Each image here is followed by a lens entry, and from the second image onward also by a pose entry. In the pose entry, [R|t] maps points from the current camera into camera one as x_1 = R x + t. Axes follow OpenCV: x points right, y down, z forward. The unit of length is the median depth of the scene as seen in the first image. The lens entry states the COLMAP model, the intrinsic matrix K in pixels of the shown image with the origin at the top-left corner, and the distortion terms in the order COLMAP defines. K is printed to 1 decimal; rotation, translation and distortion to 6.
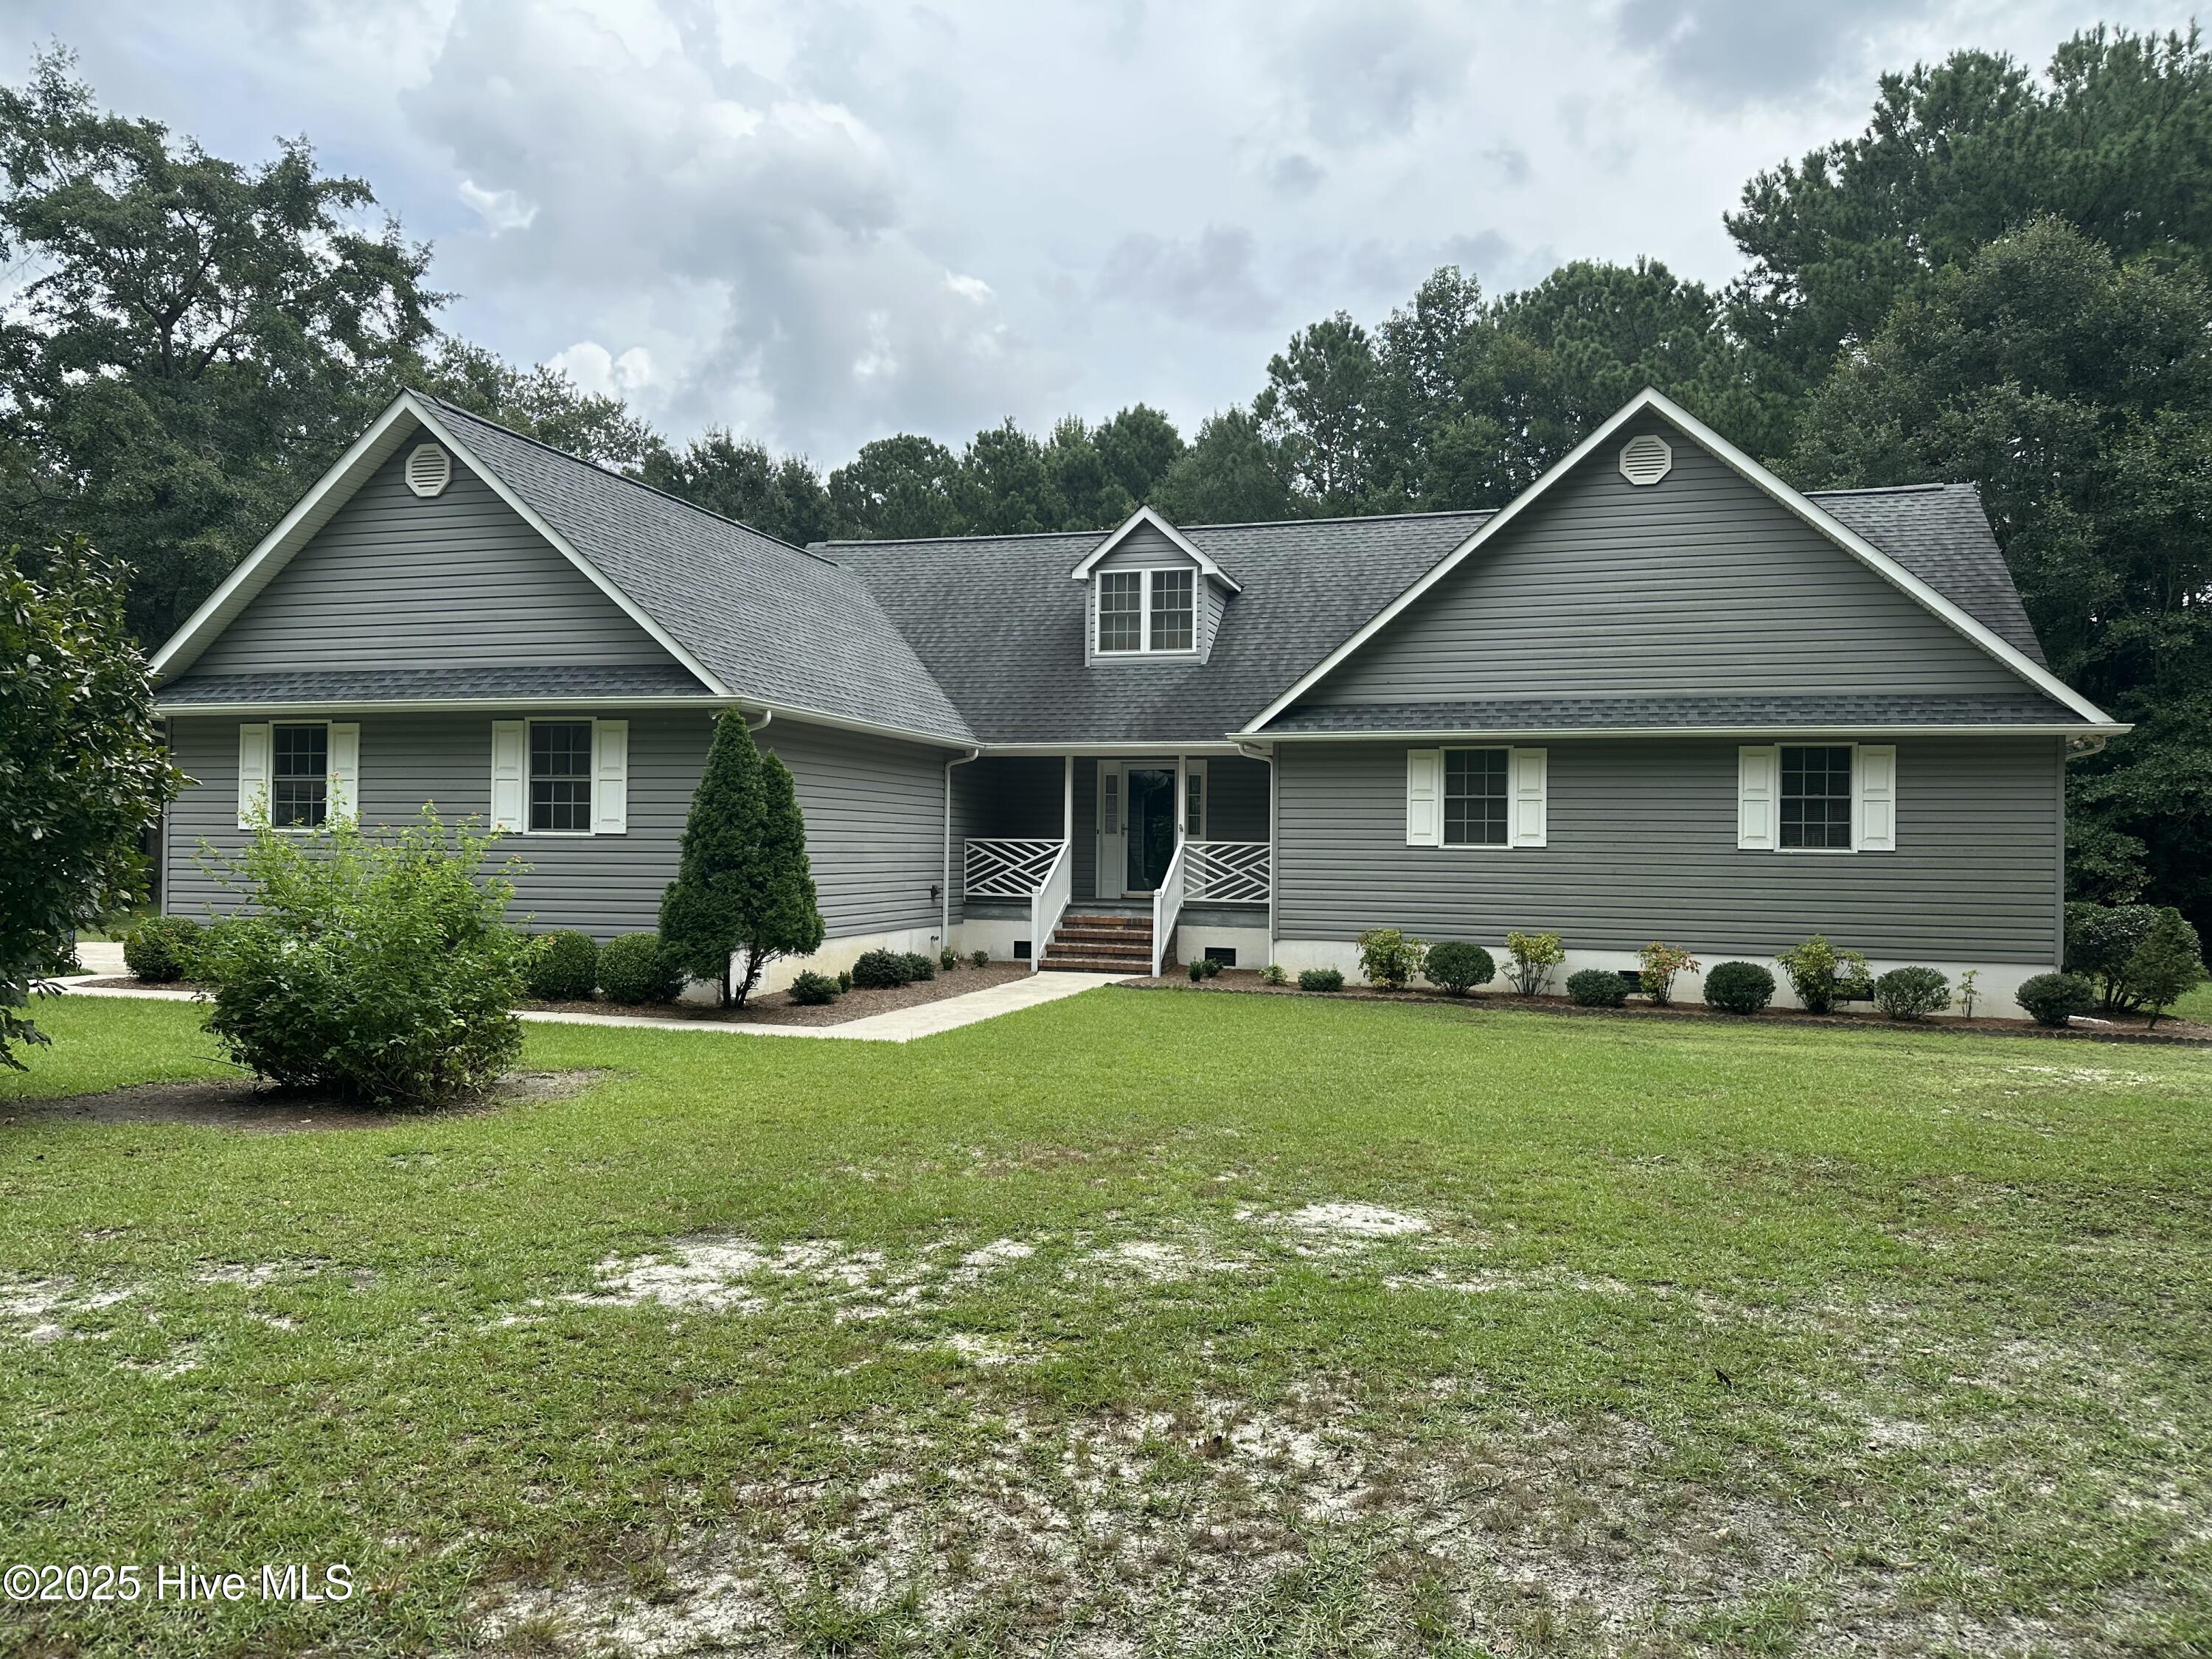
lens RADIAL K [[1567.3, 0, 1099.2], [0, 1567.3, 824.3], [0, 0, 1]] dist [0.071028, -0.083985]
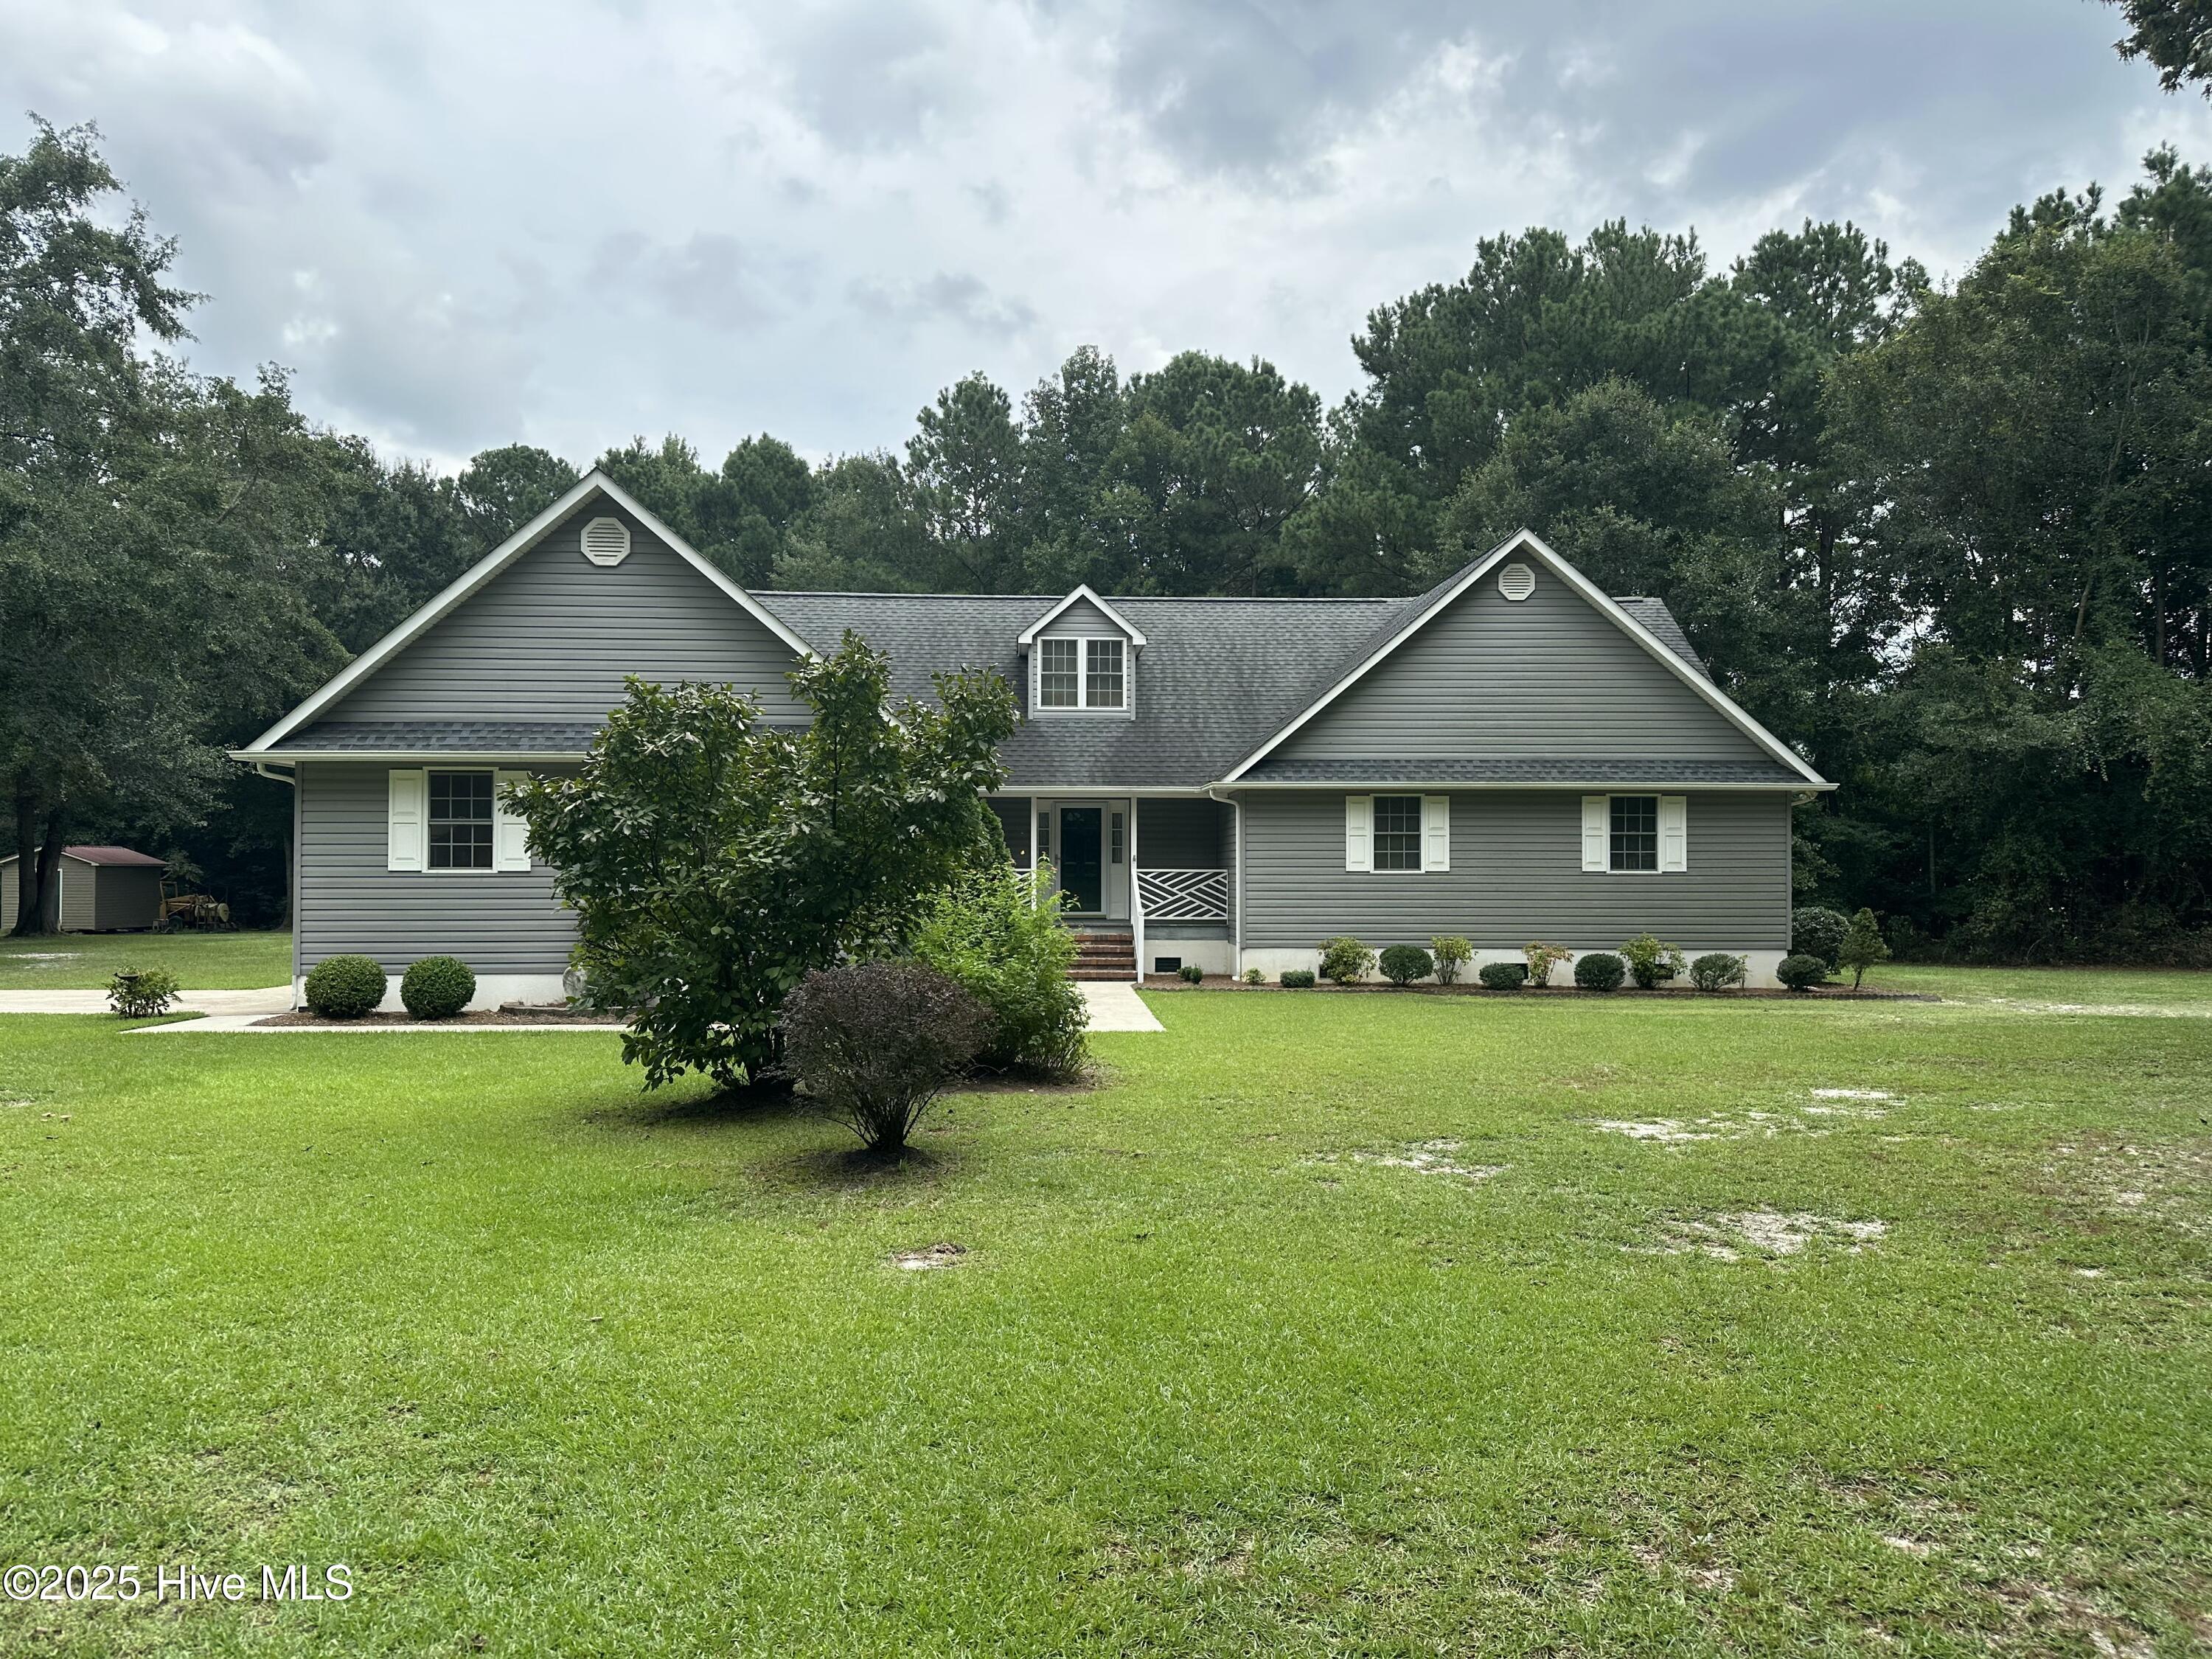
lens RADIAL K [[1567.3, 0, 1103.8], [0, 1567.3, 844.3], [0, 0, 1]] dist [0.071028, -0.083985]
pose [[0.942163, -0.006062, 0.335099, -0.383949], [0.005378, 0.999981, 0.002971, -0.012377], [-0.335111, -0.000997, 0.942178, -0.123010]]
